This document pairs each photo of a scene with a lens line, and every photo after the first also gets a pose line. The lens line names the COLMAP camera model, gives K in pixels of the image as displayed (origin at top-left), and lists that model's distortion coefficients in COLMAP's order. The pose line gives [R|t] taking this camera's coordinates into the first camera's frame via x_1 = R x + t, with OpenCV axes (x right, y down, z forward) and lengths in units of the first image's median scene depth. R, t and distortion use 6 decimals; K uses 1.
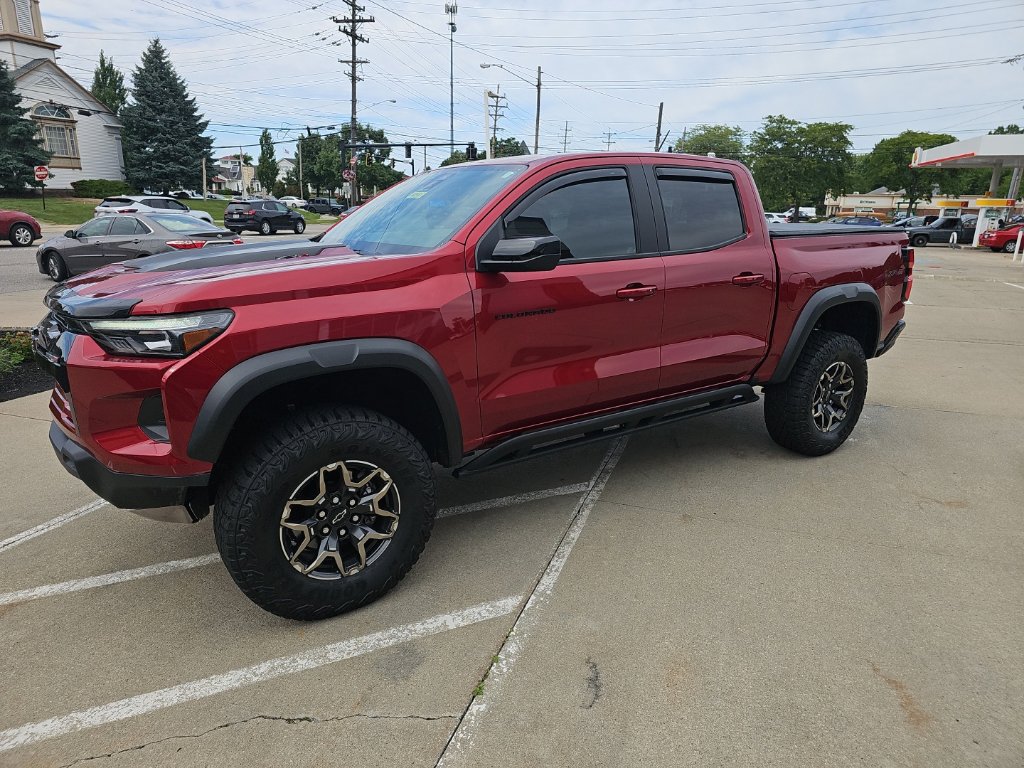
lens RADIAL K [[700.8, 0, 500.0], [0, 700.8, 388.1], [0, 0, 1]] dist [0.052345, -0.034111]
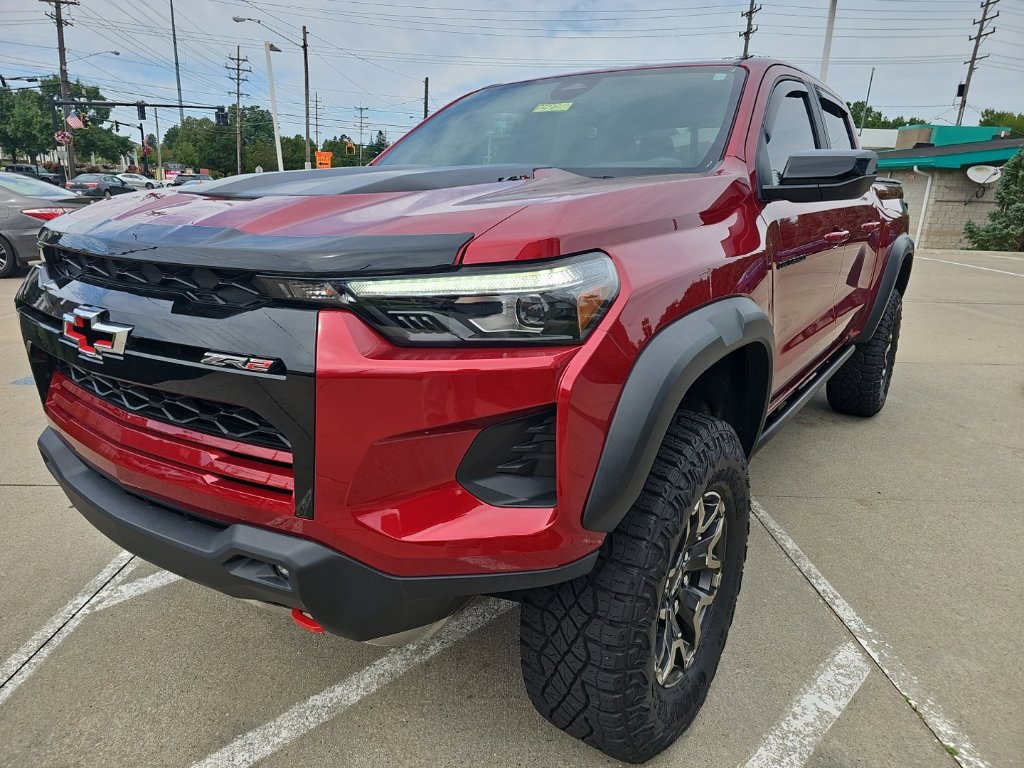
lens RADIAL K [[700.8, 0, 497.4], [0, 700.8, 378.4], [0, 0, 1]] dist [0.052345, -0.034111]
pose [[0.935883, -0.080061, 0.343093, -0.059216], [0.075736, 0.996789, 0.026008, -0.003022], [-0.344073, 0.001644, 0.938941, 0.045873]]
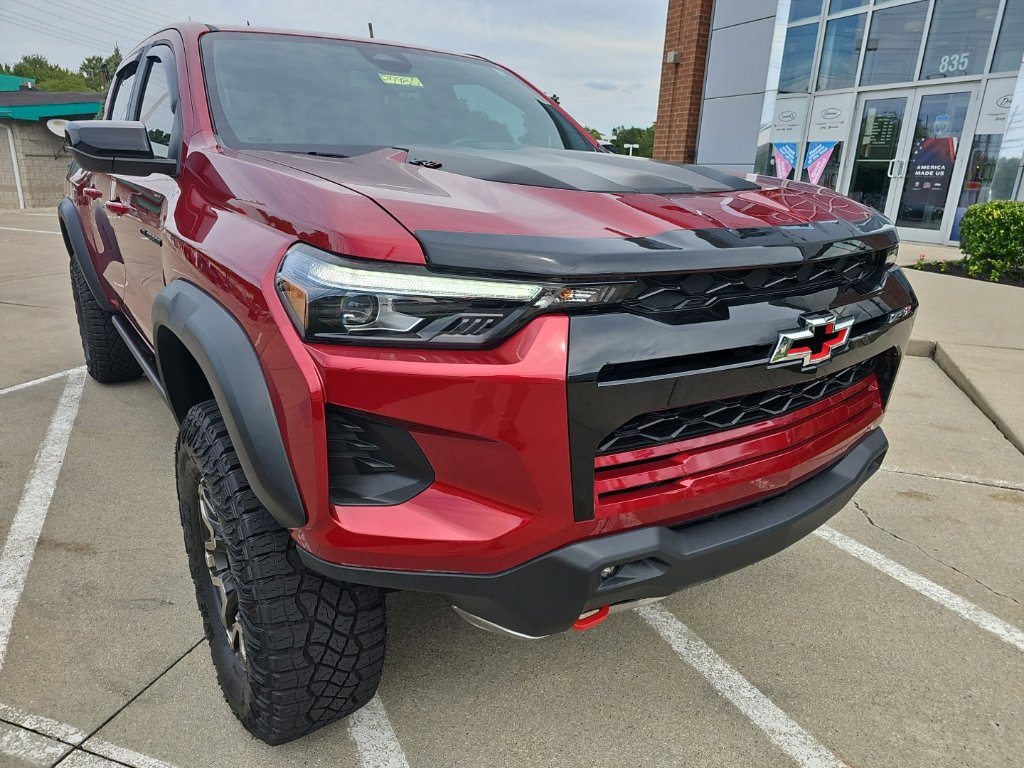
lens RADIAL K [[700.8, 0, 530.6], [0, 700.8, 390.3], [0, 0, 1]] dist [0.052345, -0.034111]
pose [[-0.060654, -0.316385, 0.946690, -0.118019], [0.233634, 0.917589, 0.321629, -0.025429], [-0.970431, 0.240687, 0.018263, 0.125494]]
